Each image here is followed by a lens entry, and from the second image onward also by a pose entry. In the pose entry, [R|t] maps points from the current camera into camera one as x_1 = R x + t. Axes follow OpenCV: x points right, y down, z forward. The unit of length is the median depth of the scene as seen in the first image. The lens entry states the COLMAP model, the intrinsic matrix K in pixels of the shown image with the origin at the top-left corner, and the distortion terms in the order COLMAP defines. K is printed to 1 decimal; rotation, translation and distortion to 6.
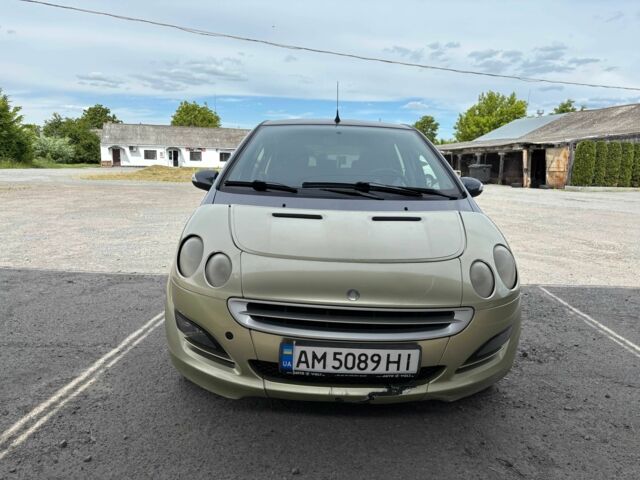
lens RADIAL K [[483.4, 0, 315.2], [0, 483.4, 229.8], [0, 0, 1]] dist [0.027587, -0.036829]
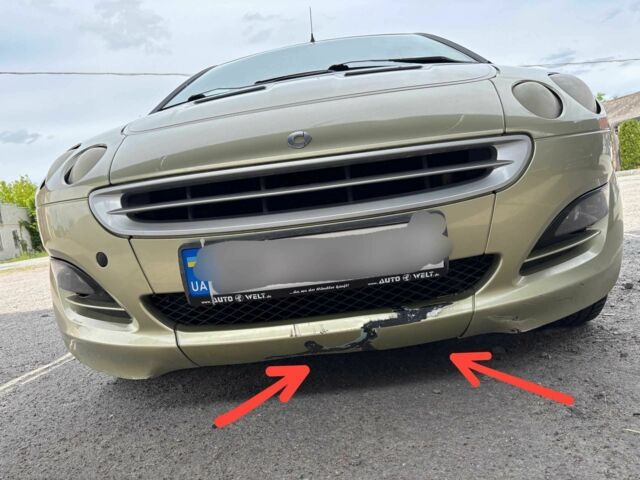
lens RADIAL K [[483.4, 0, 318.5], [0, 483.4, 233.2], [0, 0, 1]] dist [0.027587, -0.036829]
pose [[0.983053, -0.166153, -0.077456, 0.112702], [0.158838, 0.982951, -0.092615, 0.262301], [0.091524, 0.078743, 0.992685, 0.426811]]
